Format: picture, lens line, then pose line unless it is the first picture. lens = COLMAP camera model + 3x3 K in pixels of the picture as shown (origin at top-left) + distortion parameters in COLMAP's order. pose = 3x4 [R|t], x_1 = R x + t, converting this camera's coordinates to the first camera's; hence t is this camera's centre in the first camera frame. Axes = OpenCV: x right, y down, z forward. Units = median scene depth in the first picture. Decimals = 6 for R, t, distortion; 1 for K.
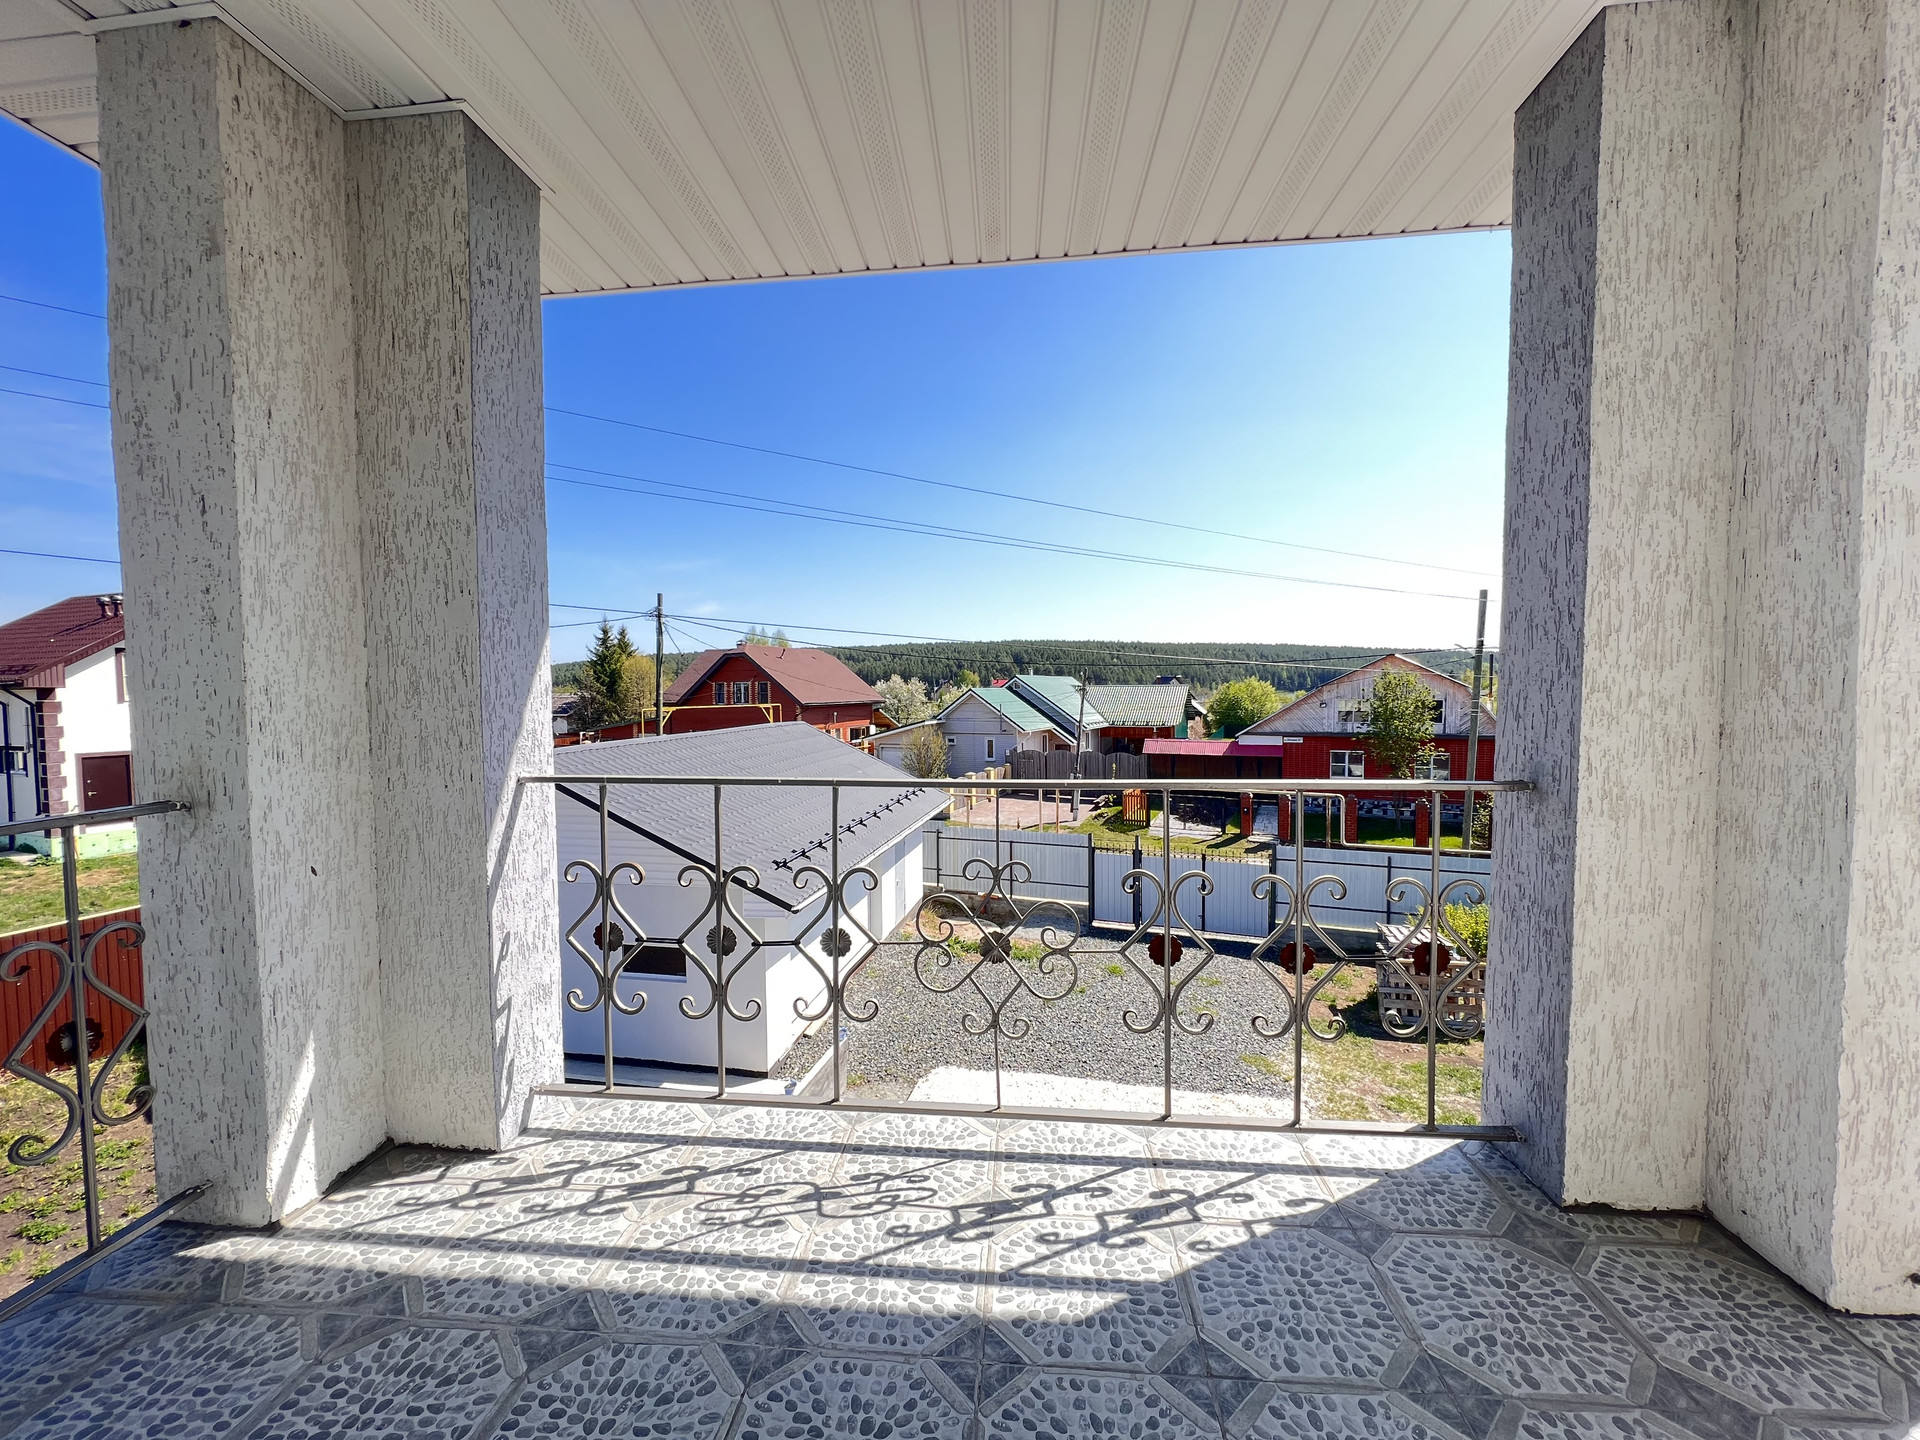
lens RADIAL K [[765.7, 0, 960.0], [0, 765.7, 720.0], [0, 0, 1]] dist [-0.000260, -0.000307]
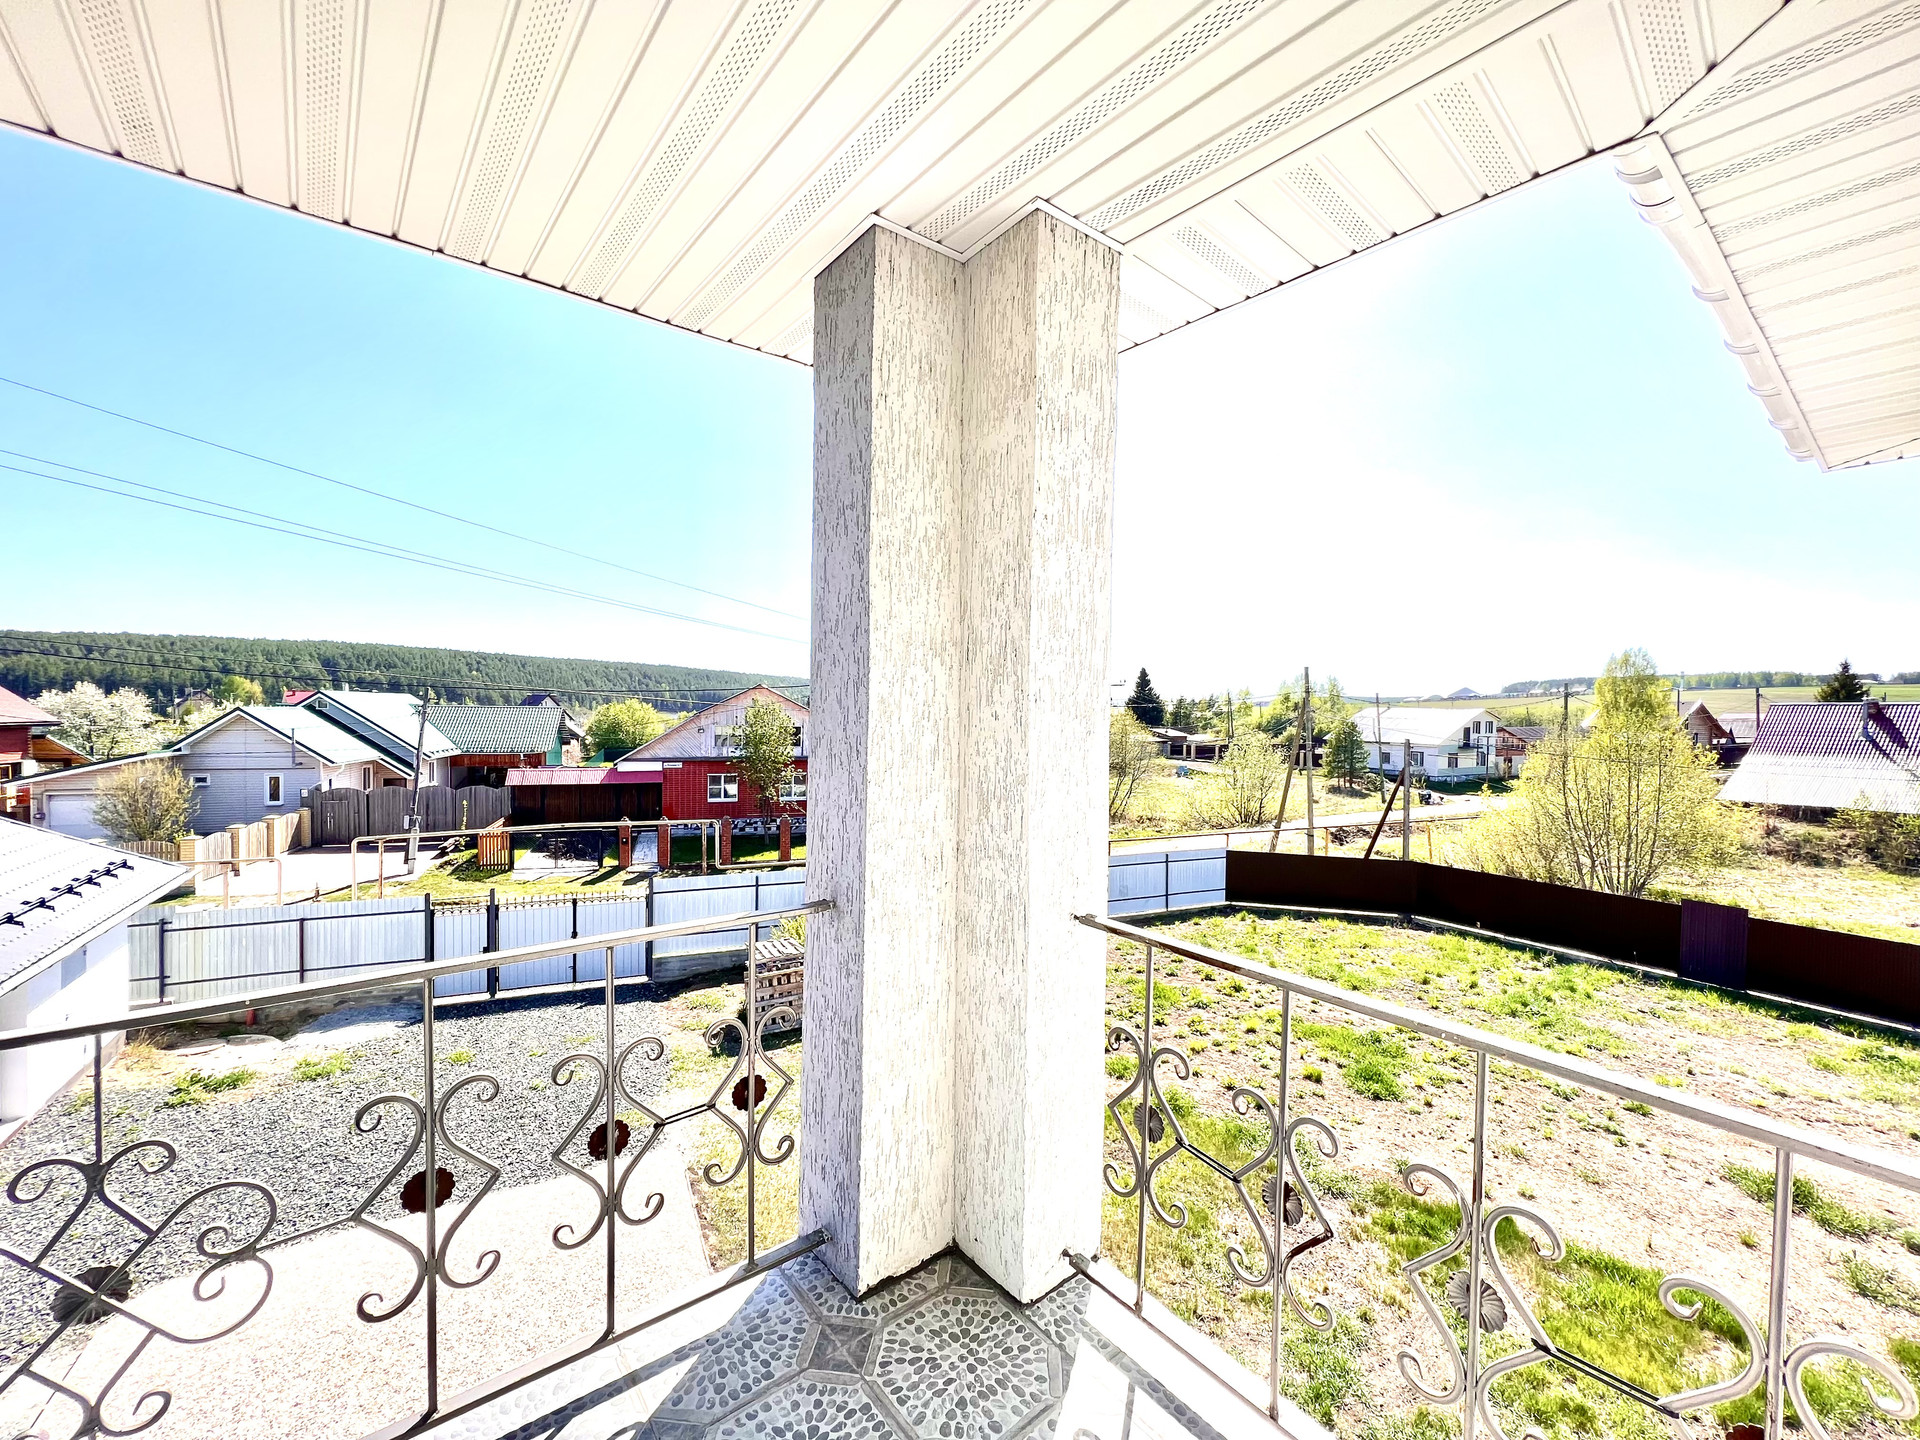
lens RADIAL K [[765.7, 0, 960.0], [0, 765.7, 720.0], [0, 0, 1]] dist [-0.000260, -0.000307]
pose [[0.720694, 0.006055, 0.693226, 0.133536], [0.012638, 0.999681, -0.021870, -0.149582], [-0.693138, 0.024523, 0.720388, 0.099365]]
